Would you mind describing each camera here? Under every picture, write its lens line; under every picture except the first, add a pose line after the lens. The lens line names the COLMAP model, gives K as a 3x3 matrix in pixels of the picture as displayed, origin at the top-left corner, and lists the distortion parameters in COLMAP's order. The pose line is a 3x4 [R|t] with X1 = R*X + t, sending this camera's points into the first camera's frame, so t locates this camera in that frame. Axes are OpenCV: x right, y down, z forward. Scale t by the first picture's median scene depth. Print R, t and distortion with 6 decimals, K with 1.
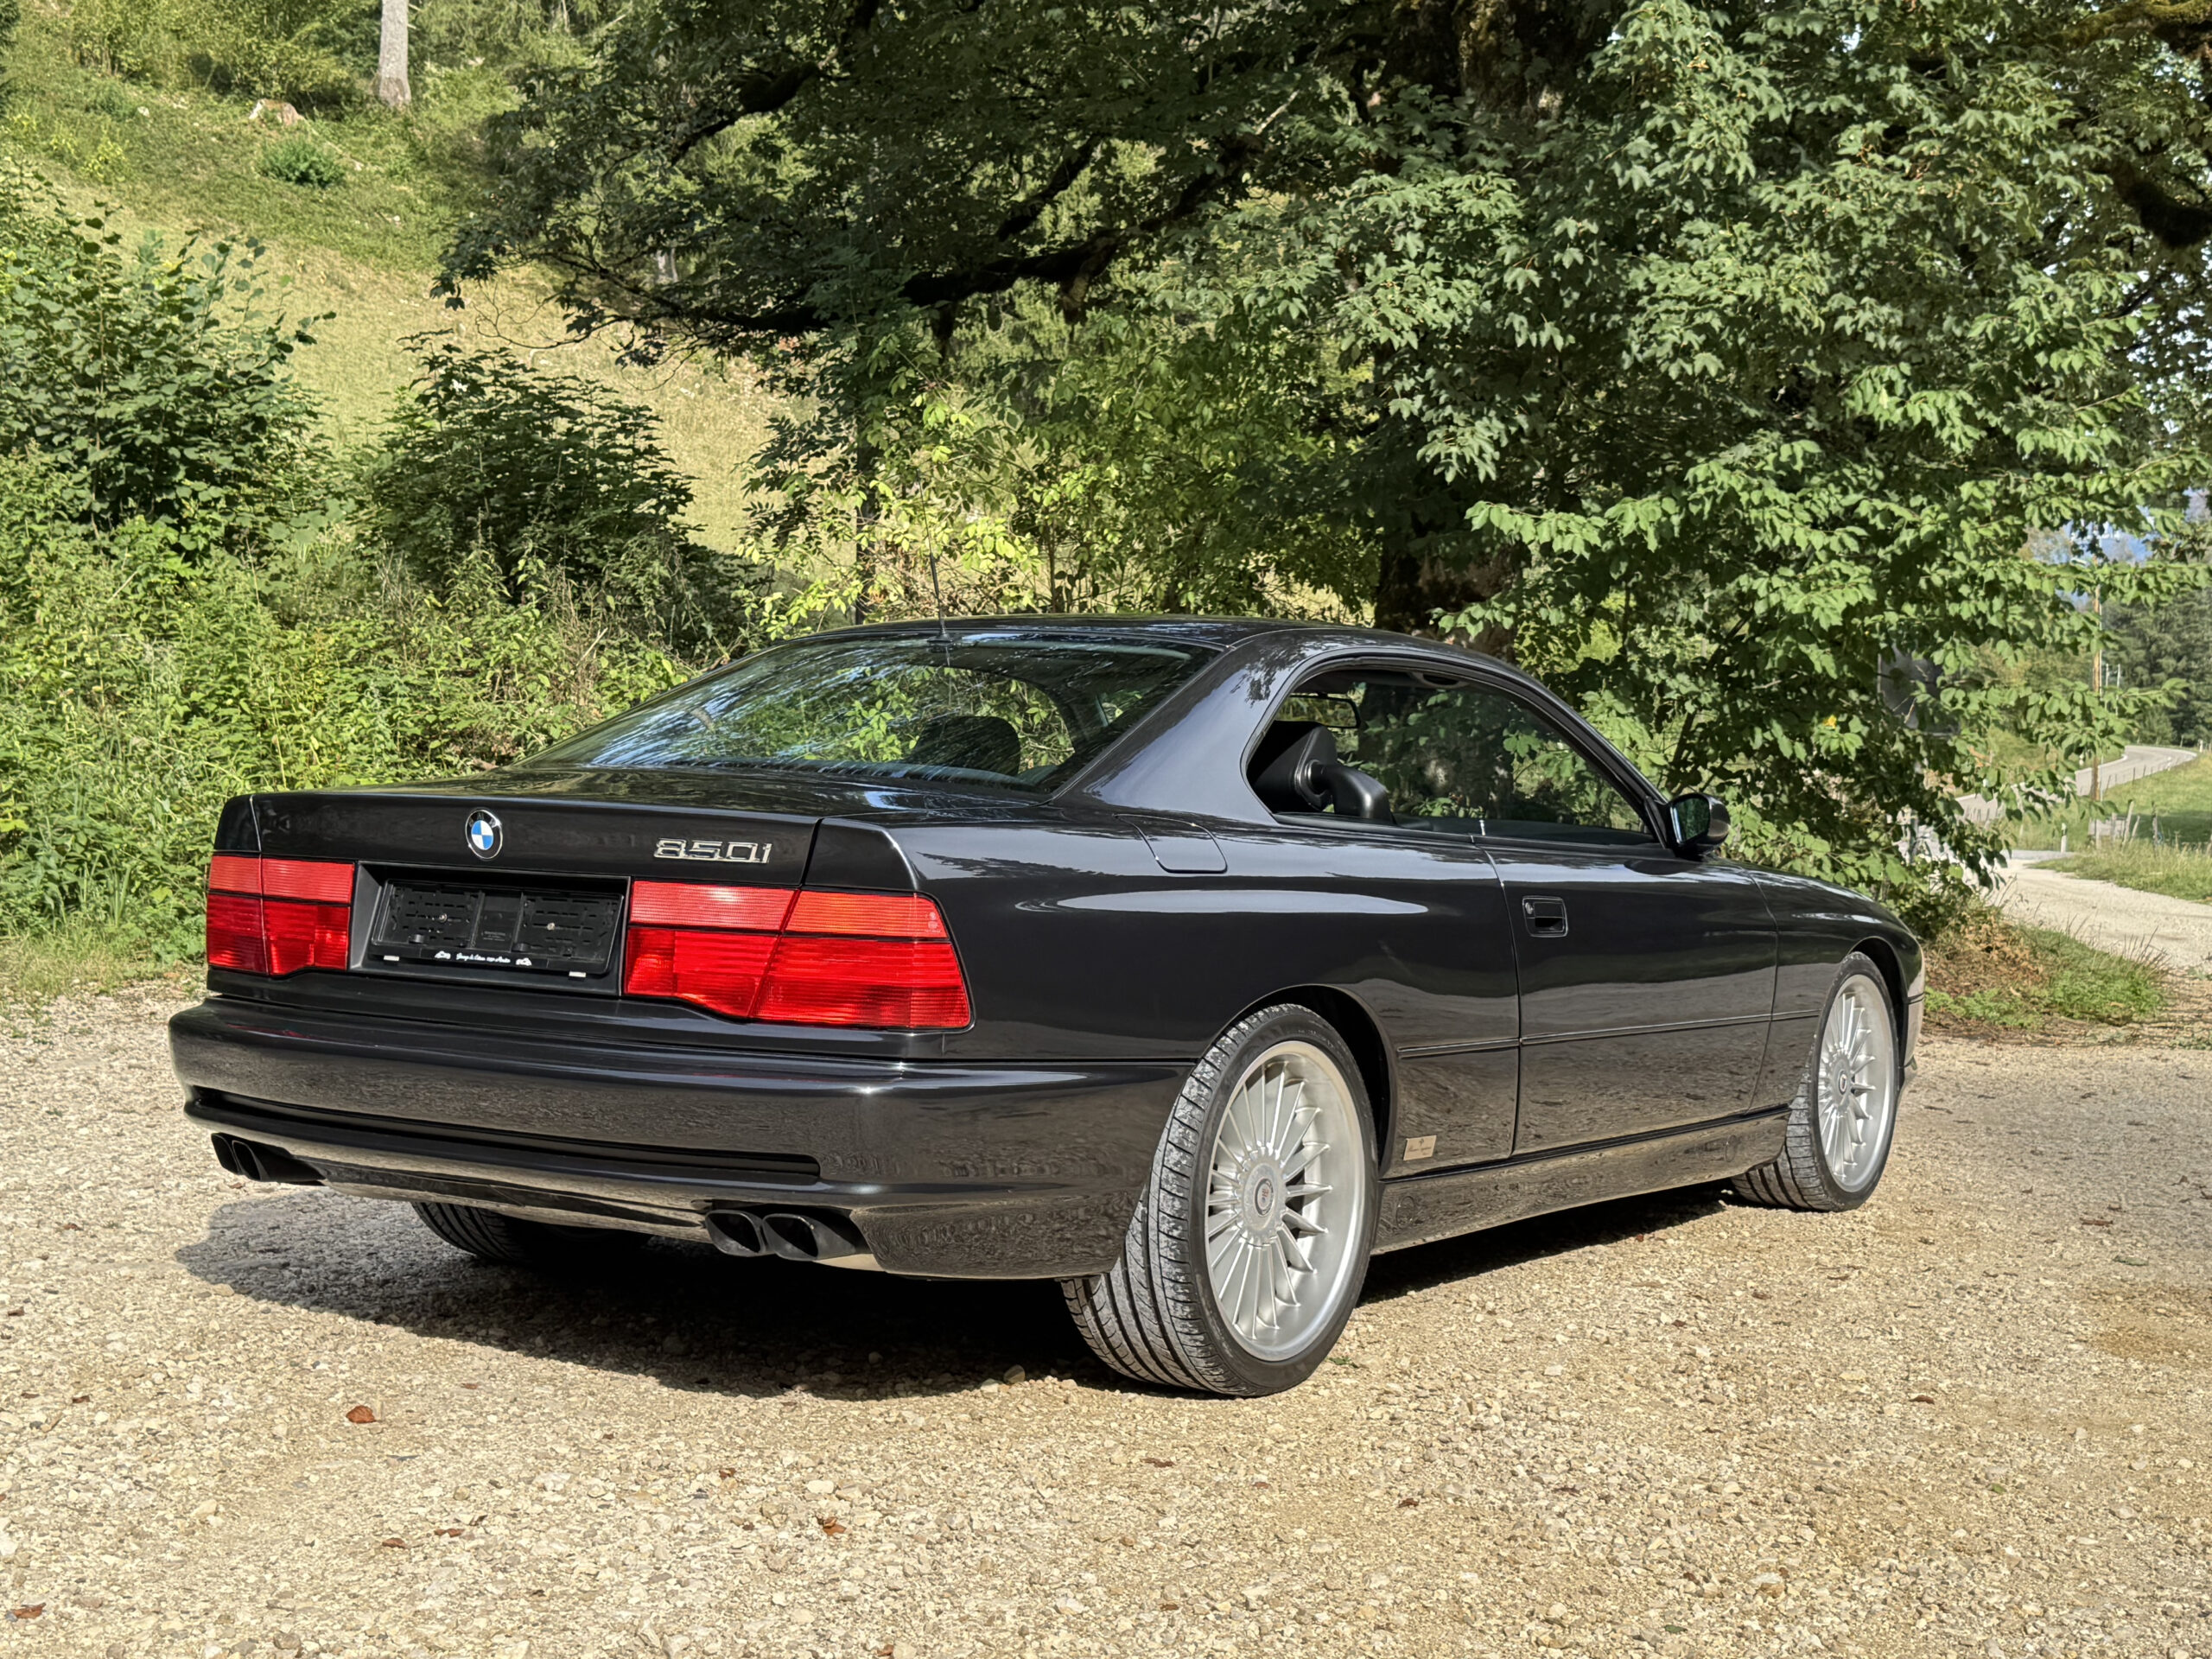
lens RADIAL K [[2837.5, 0, 1112.5], [0, 2837.5, 852.7], [0, 0, 1]] dist [0.201602, 0.000000]
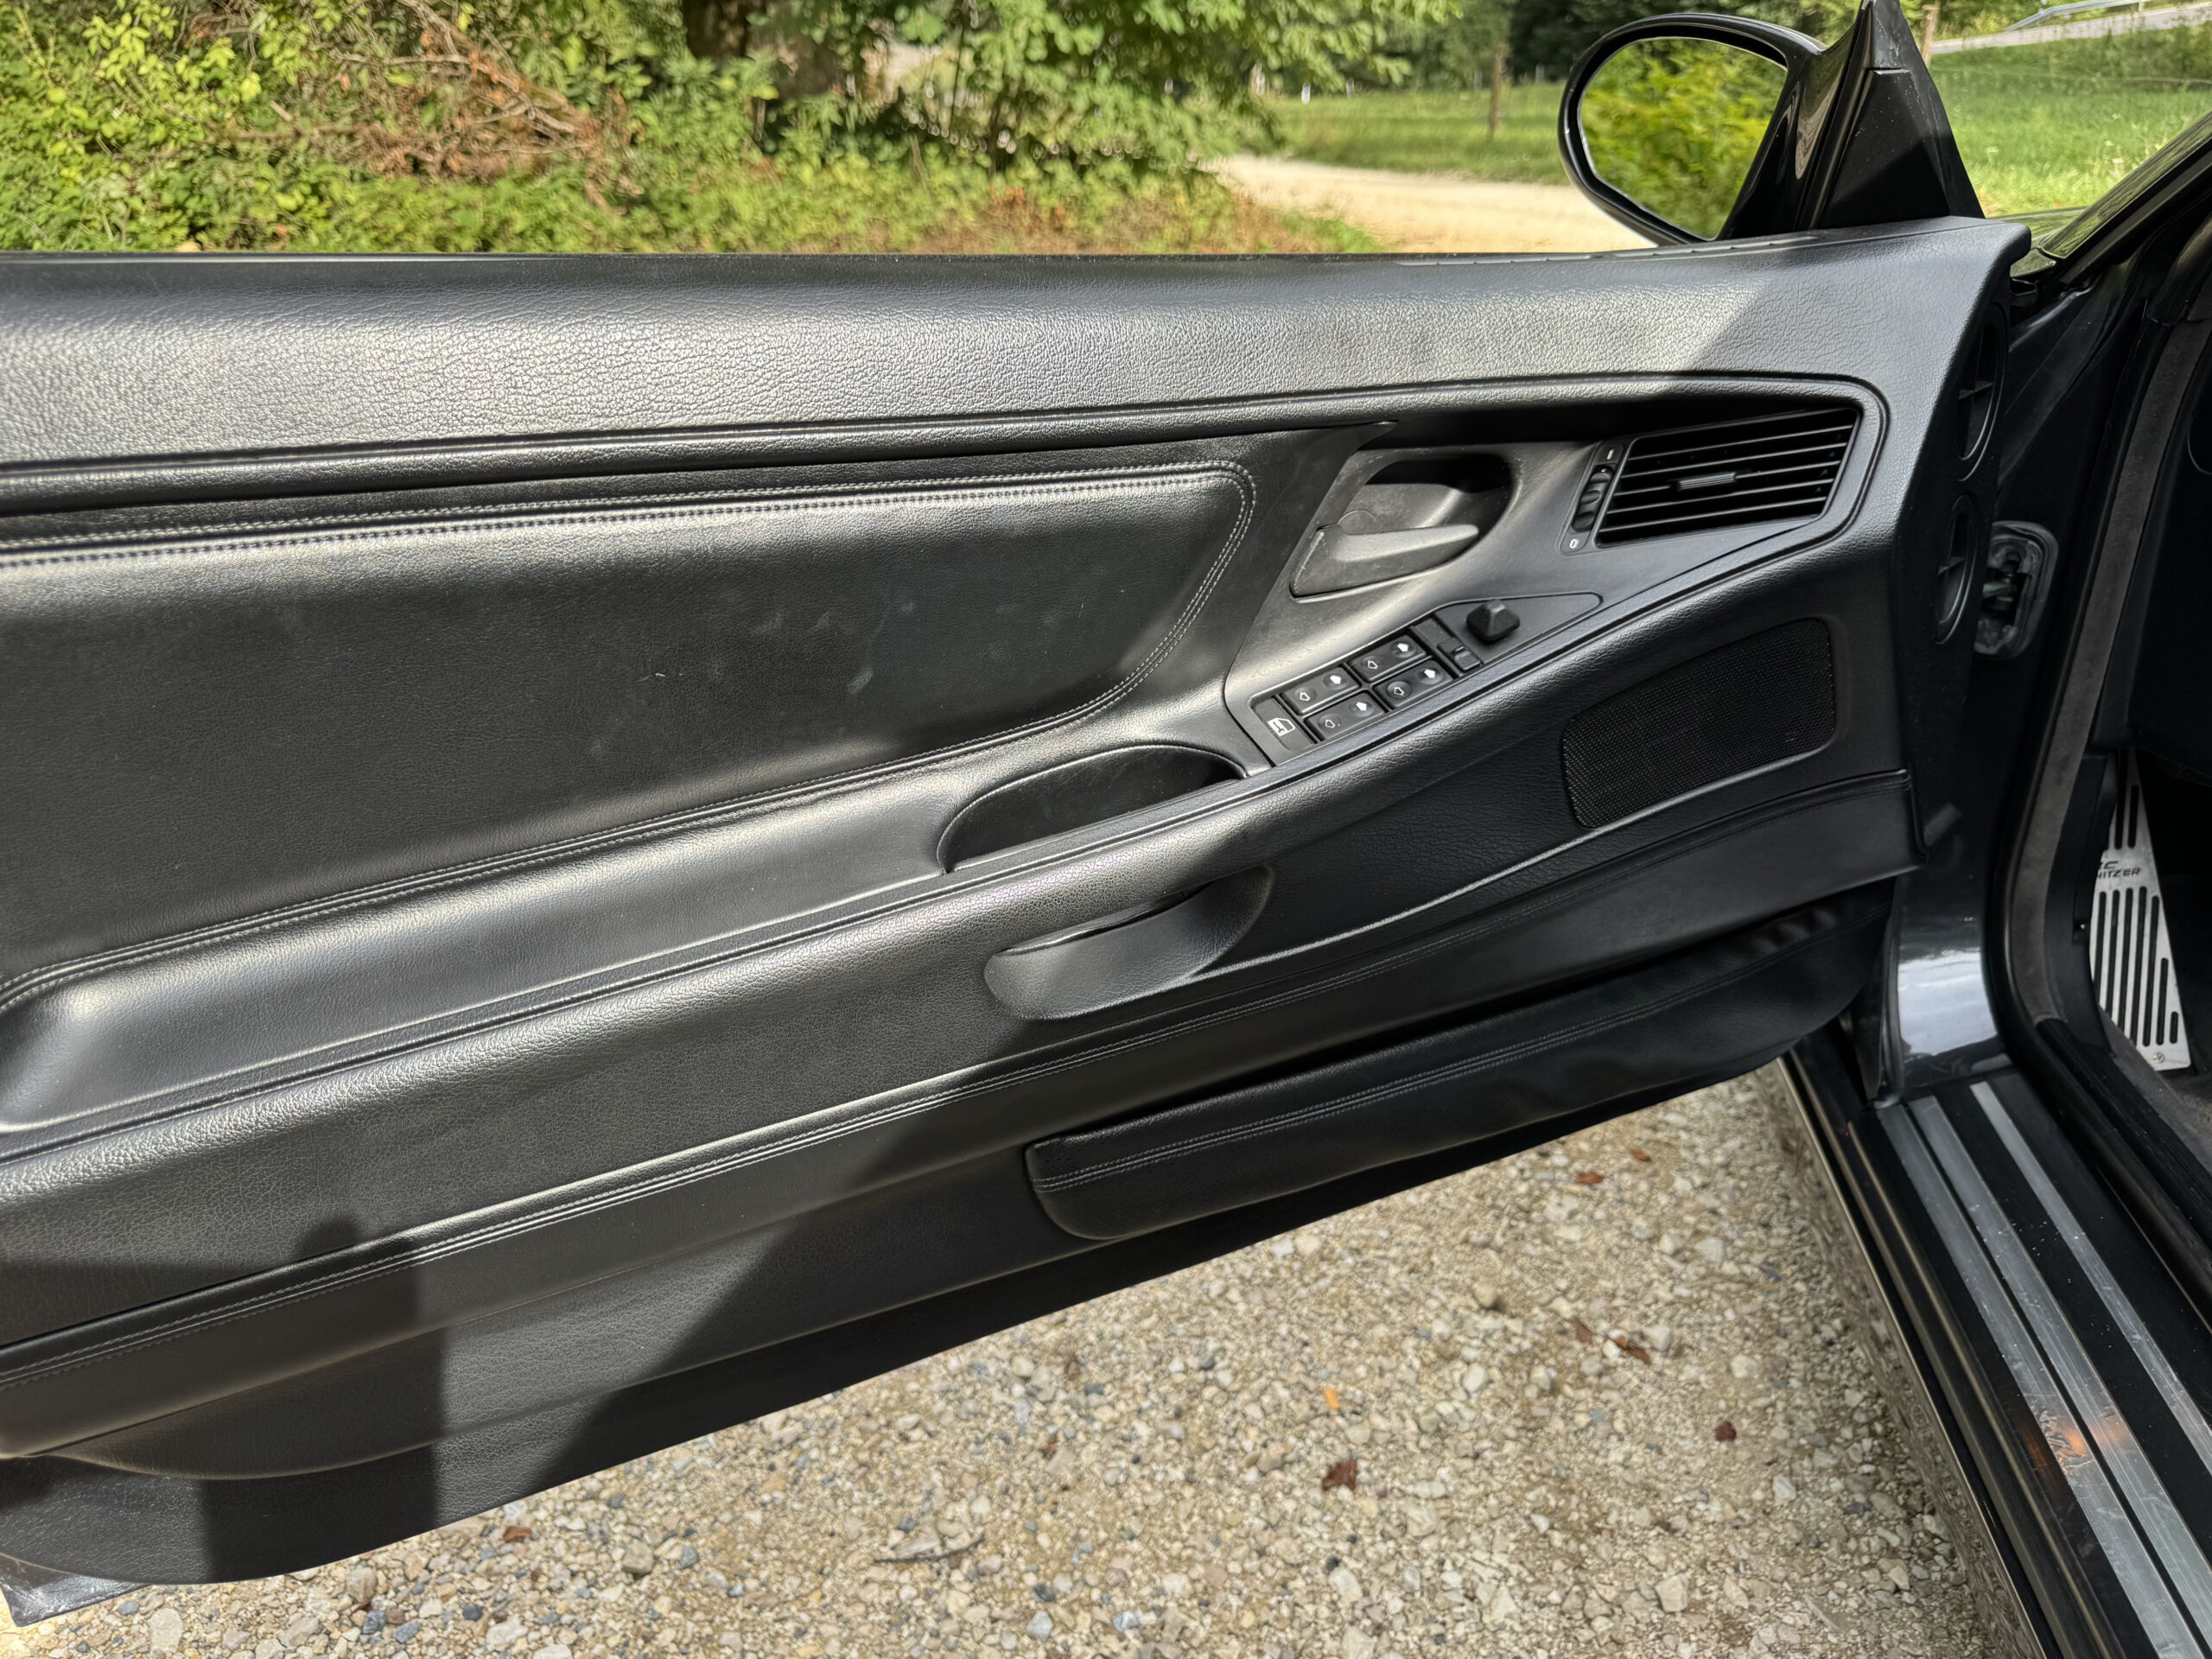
lens RADIAL K [[1573.2, 0, 1102.4], [0, 1573.2, 824.0], [0, 0, 1]] dist [0.006128, -0.020204]
pose [[0.891839, -0.242248, 0.382020, -0.071602], [0.066715, 0.905721, 0.418591, -0.014883], [-0.447406, -0.347829, 0.823919, 0.504667]]
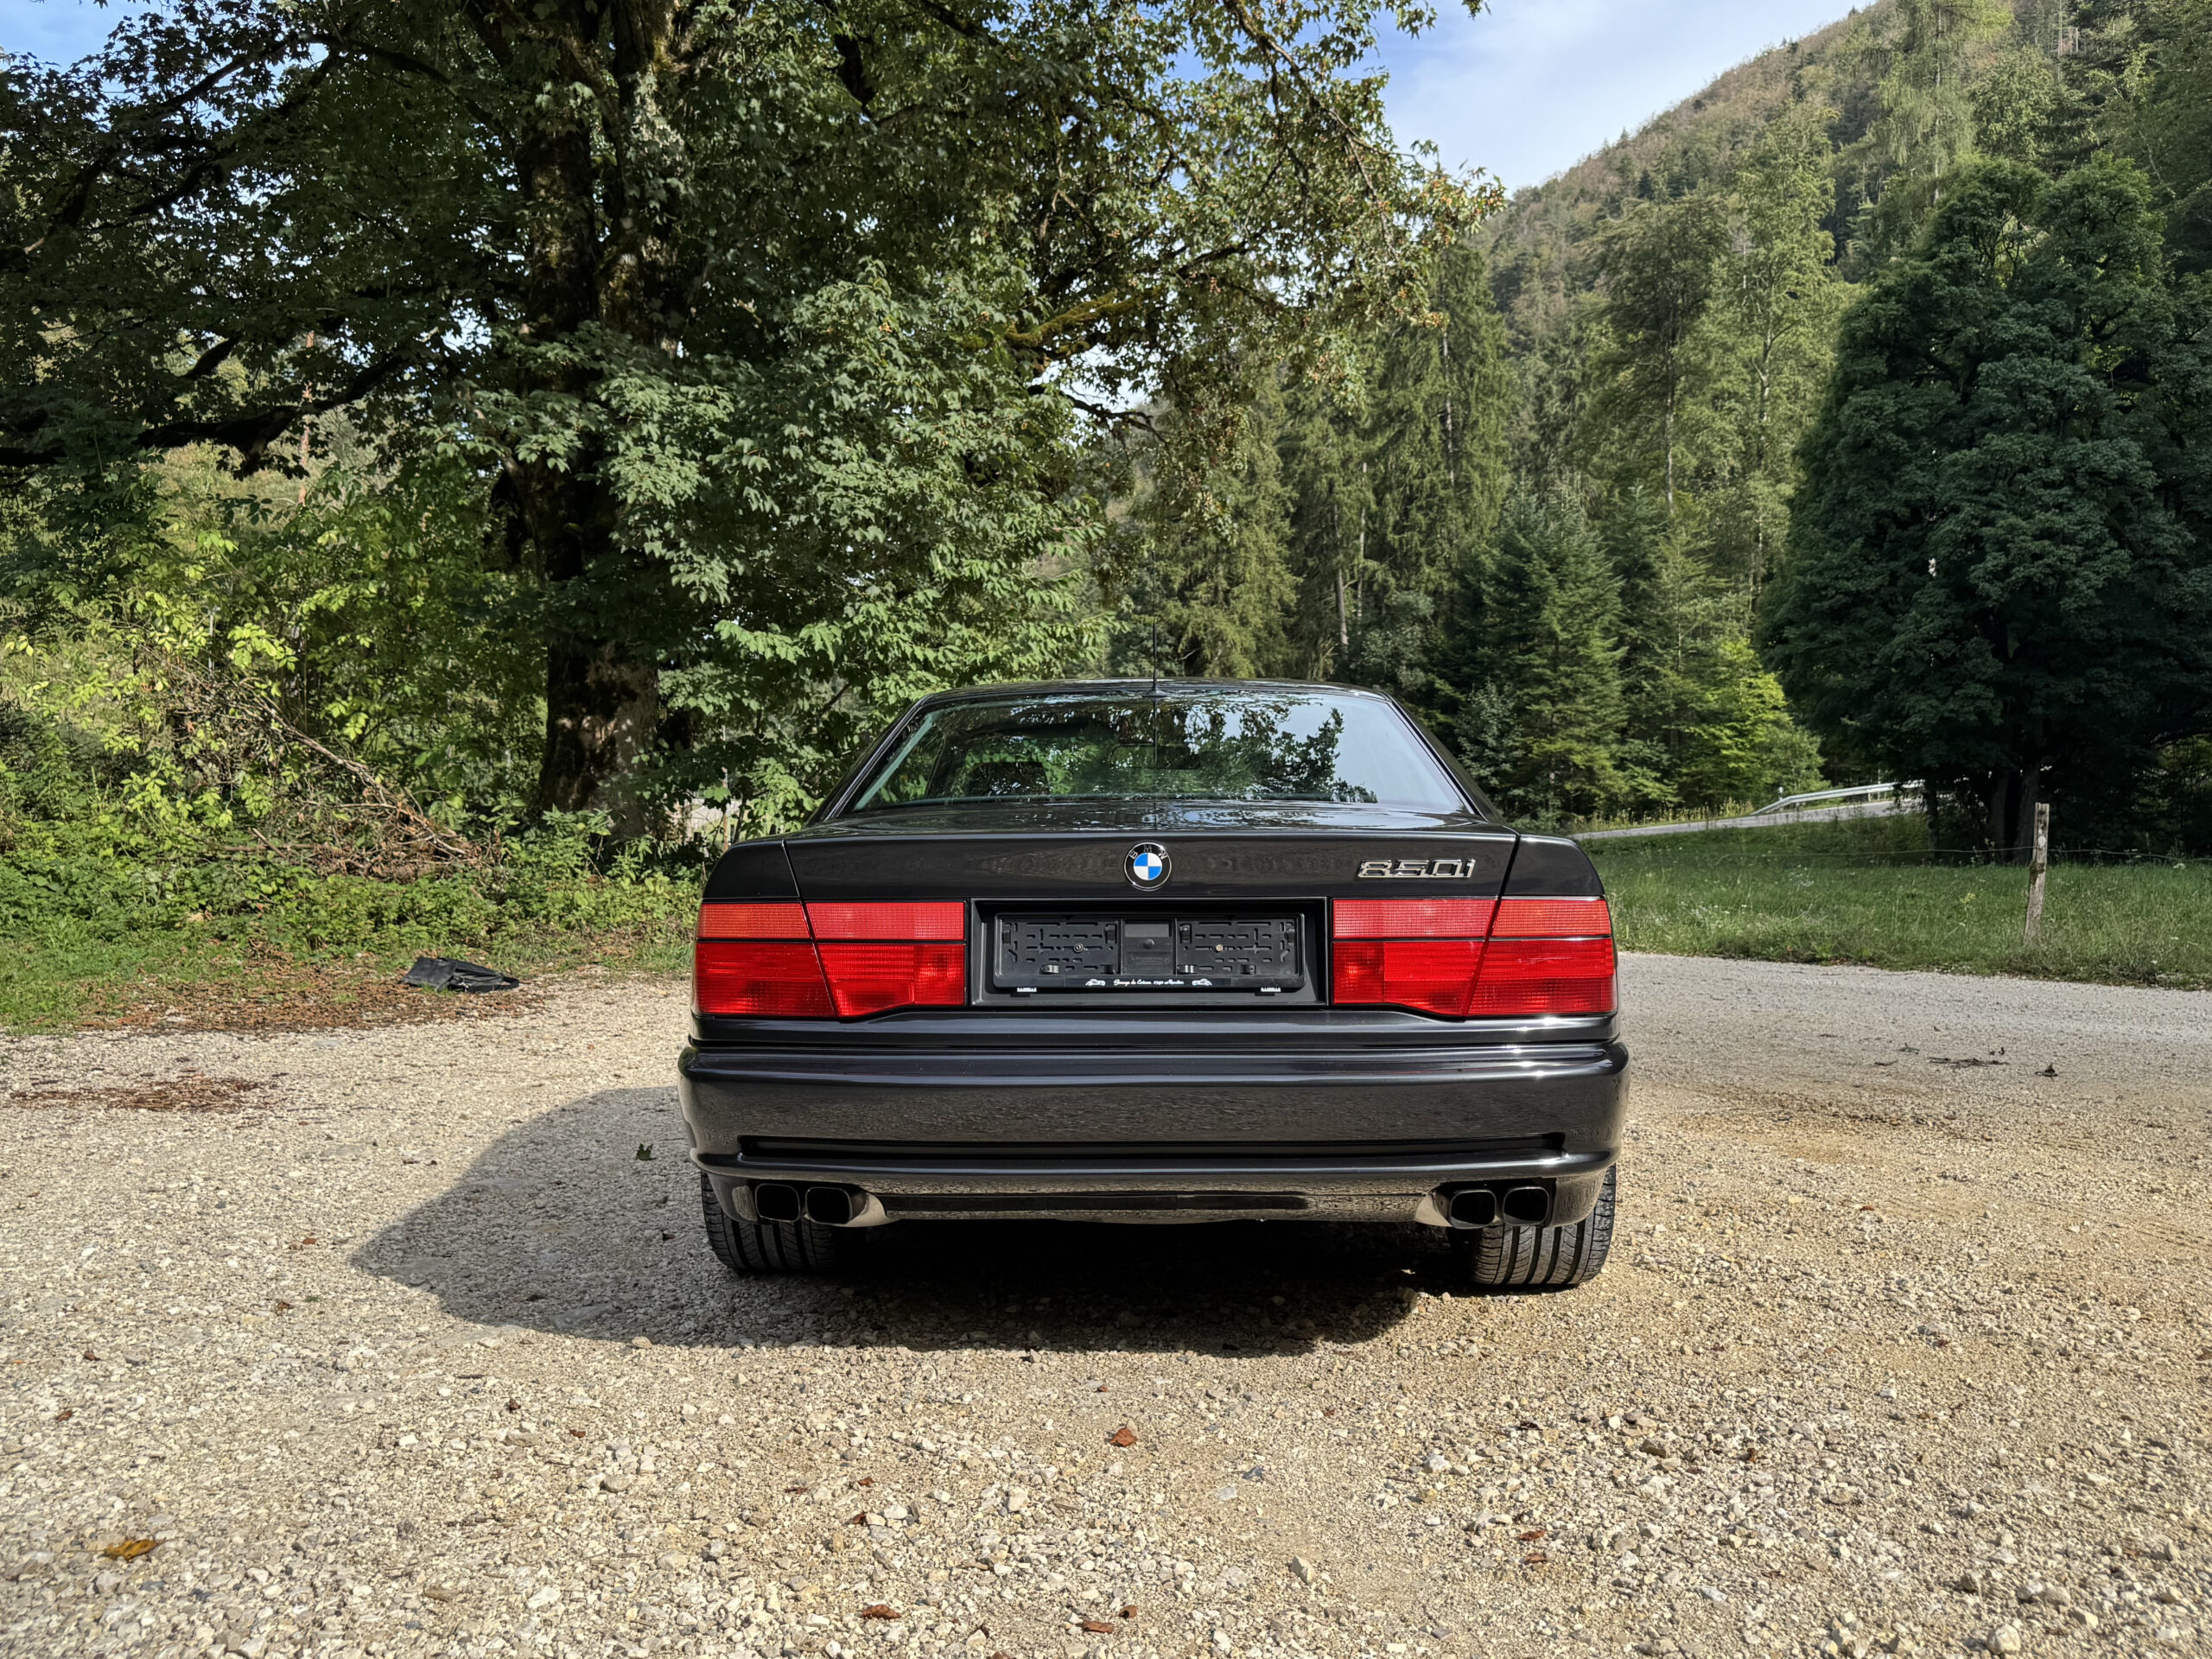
lens RADIAL K [[1850.5, 0, 1113.7], [0, 1850.5, 809.9], [0, 0, 1]] dist [0.091191, -0.147722]
pose [[0.840959, -0.025122, 0.540515, -0.203130], [0.042856, 0.998876, -0.020250, -0.004574], [-0.539399, 0.040194, 0.841090, 0.144726]]
